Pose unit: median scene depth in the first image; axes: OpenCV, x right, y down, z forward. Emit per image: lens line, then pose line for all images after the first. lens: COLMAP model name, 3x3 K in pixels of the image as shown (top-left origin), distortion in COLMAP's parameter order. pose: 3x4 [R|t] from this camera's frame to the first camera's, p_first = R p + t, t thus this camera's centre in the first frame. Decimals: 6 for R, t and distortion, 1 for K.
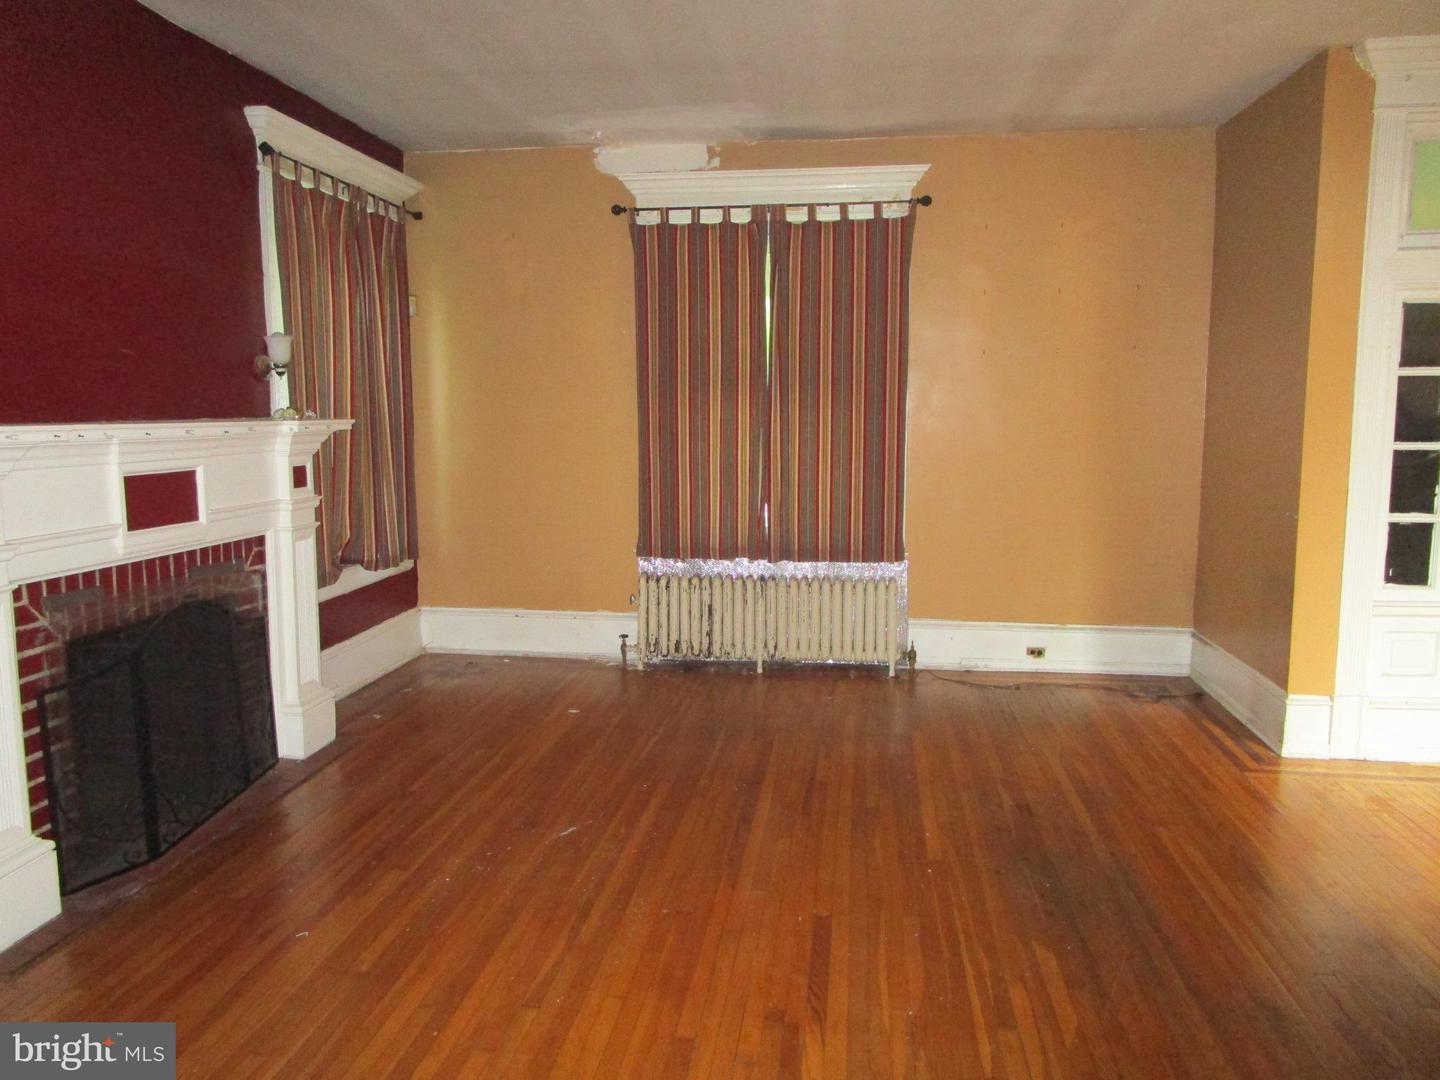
lens RADIAL K [[1025.5, 0, 721.6], [0, 1025.5, 542.7], [0, 0, 1]] dist [-0.028842, 0.000671]
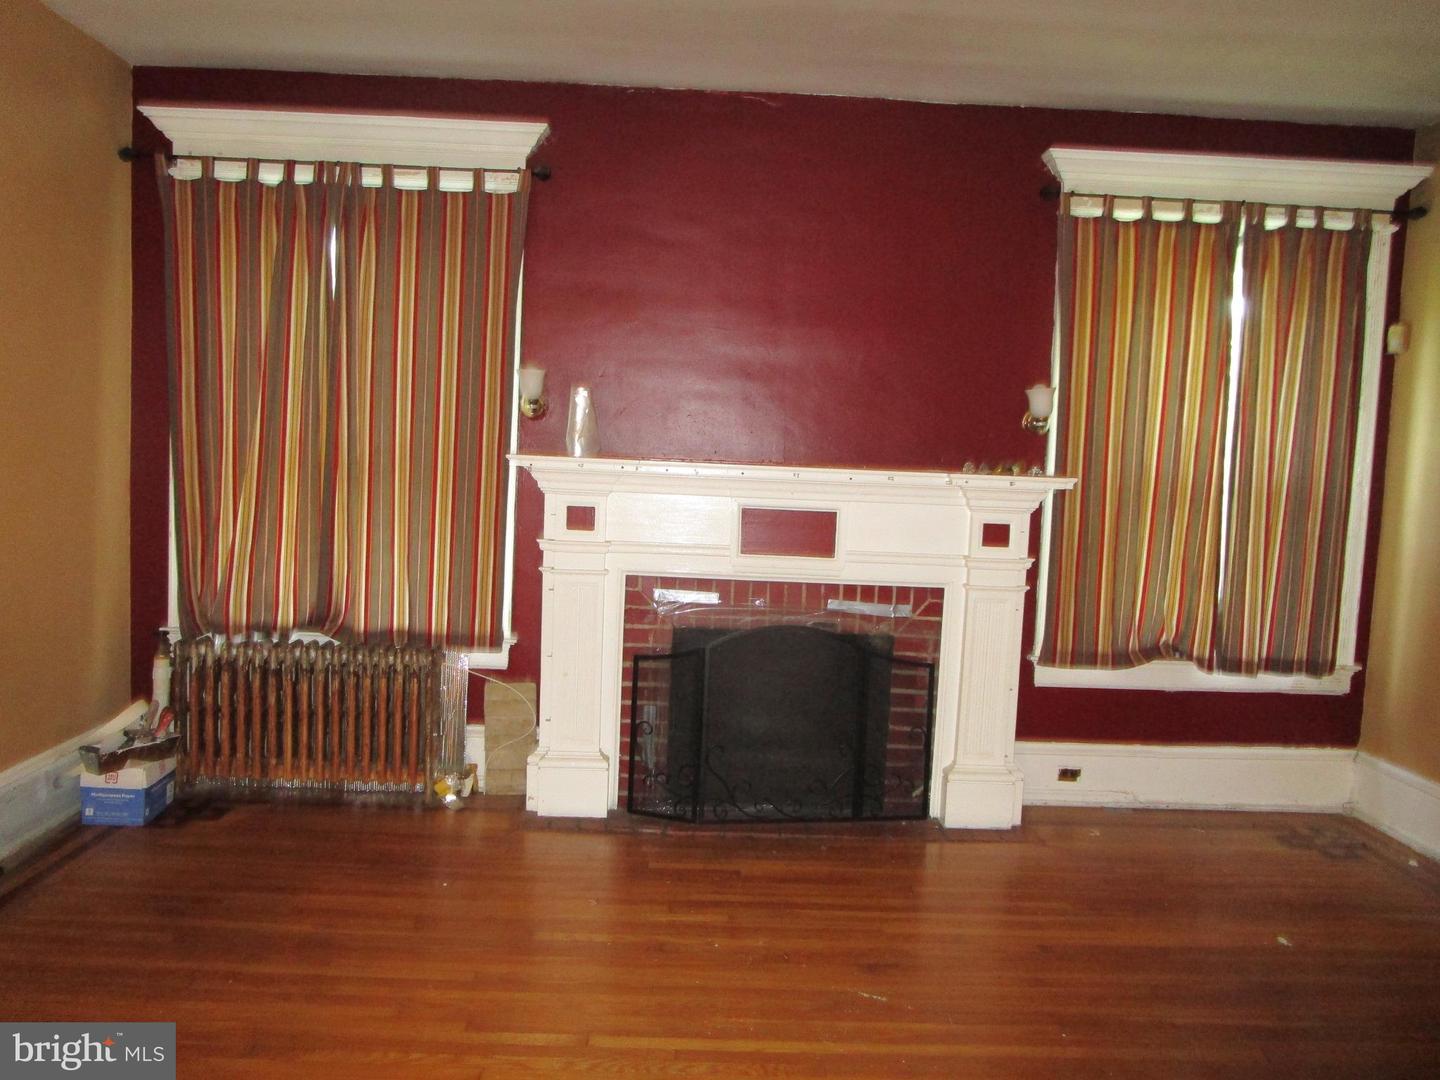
lens RADIAL K [[1025.5, 0, 719.8], [0, 1025.5, 543.7], [0, 0, 1]] dist [-0.028842, 0.000671]
pose [[0.147581, 0.084503, -0.985433, 0.585888], [-0.164315, 0.984592, 0.059823, -0.087013], [0.975305, 0.153093, 0.159192, 0.735189]]
